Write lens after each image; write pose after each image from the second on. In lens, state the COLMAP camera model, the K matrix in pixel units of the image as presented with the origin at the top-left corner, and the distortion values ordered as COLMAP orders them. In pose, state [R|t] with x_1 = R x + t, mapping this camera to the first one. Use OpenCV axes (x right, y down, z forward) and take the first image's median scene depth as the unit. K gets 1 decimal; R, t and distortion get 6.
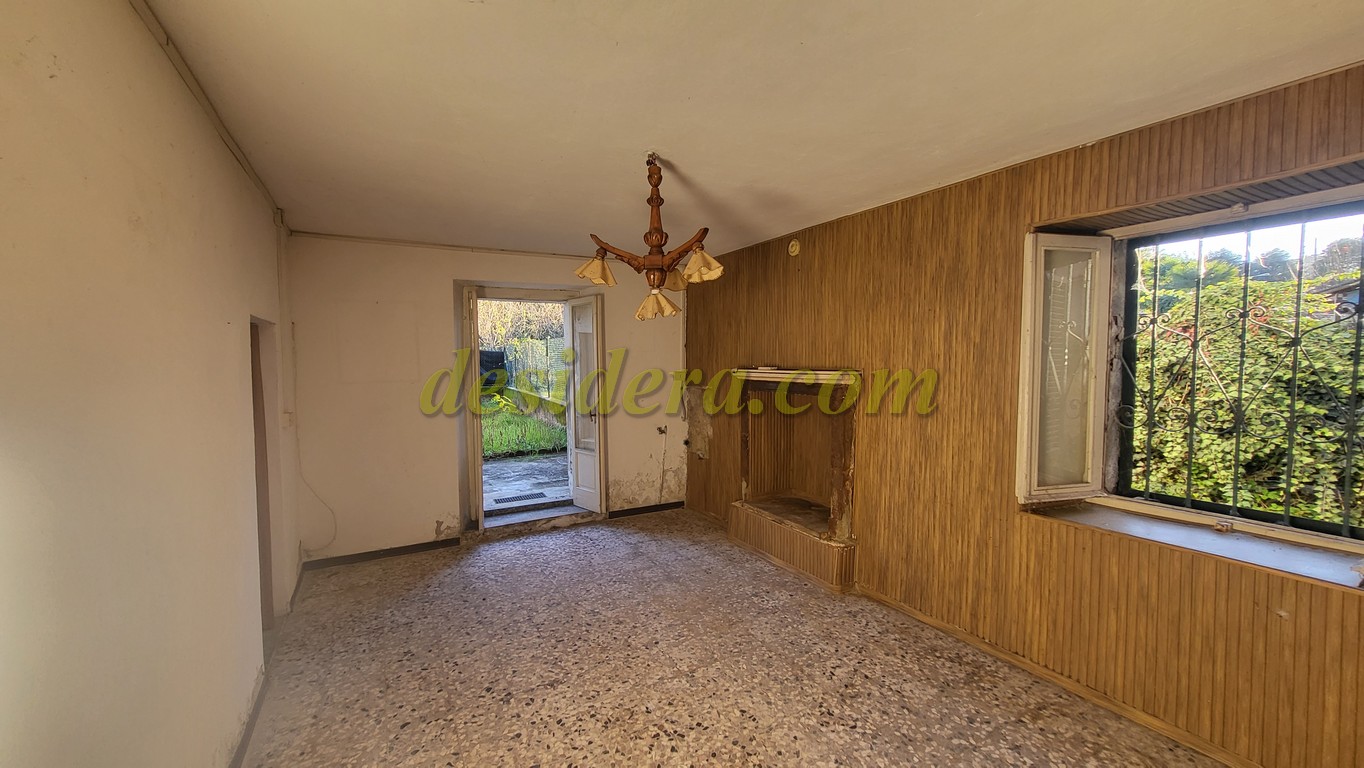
lens RADIAL K [[532.7, 0, 682.8], [0, 532.7, 386.2], [0, 0, 1]] dist [-0.001475, -0.000070]
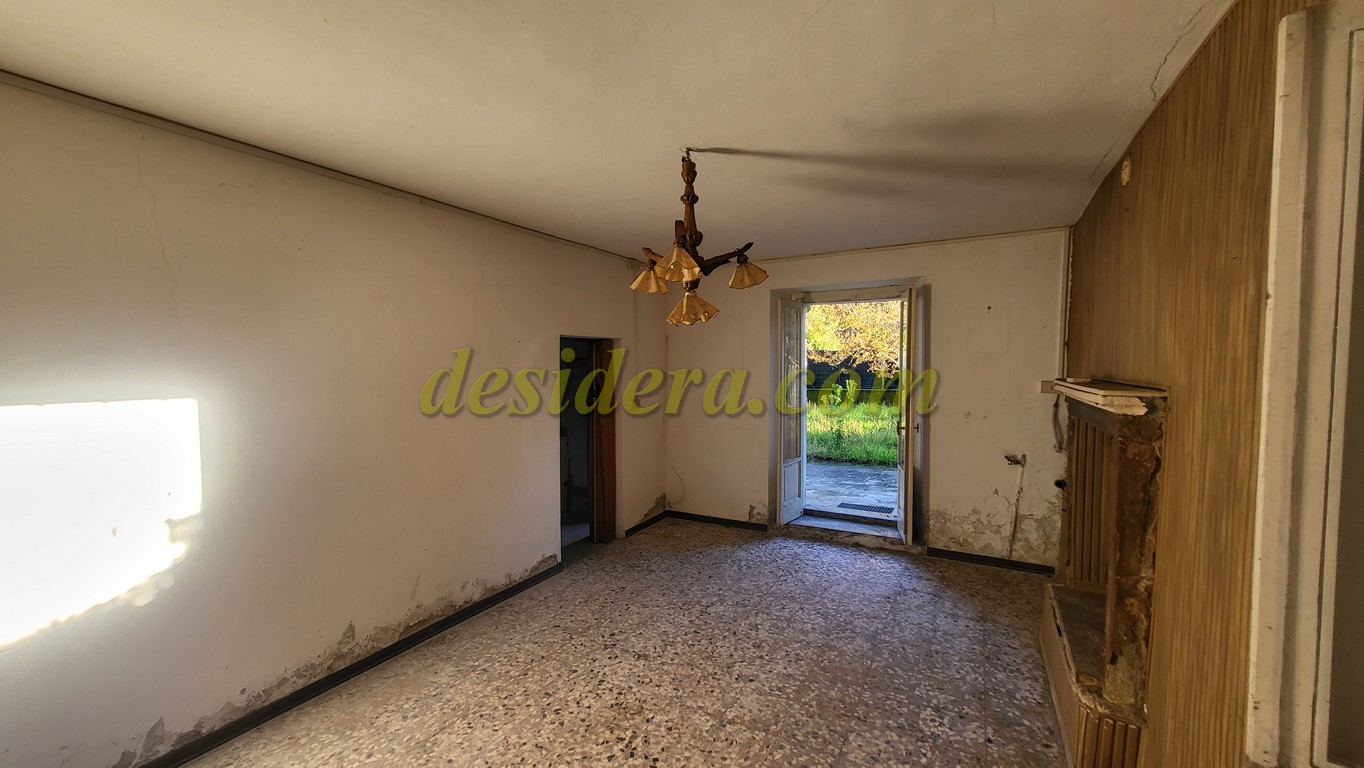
lens RADIAL K [[532.7, 0, 682.8], [0, 532.7, 386.2], [0, 0, 1]] dist [-0.001475, -0.000070]
pose [[0.523250, 0.042480, -0.851120, 0.454728], [-0.043751, 0.998779, 0.022952, -0.021022], [0.851055, 0.025228, 0.524470, 0.299821]]
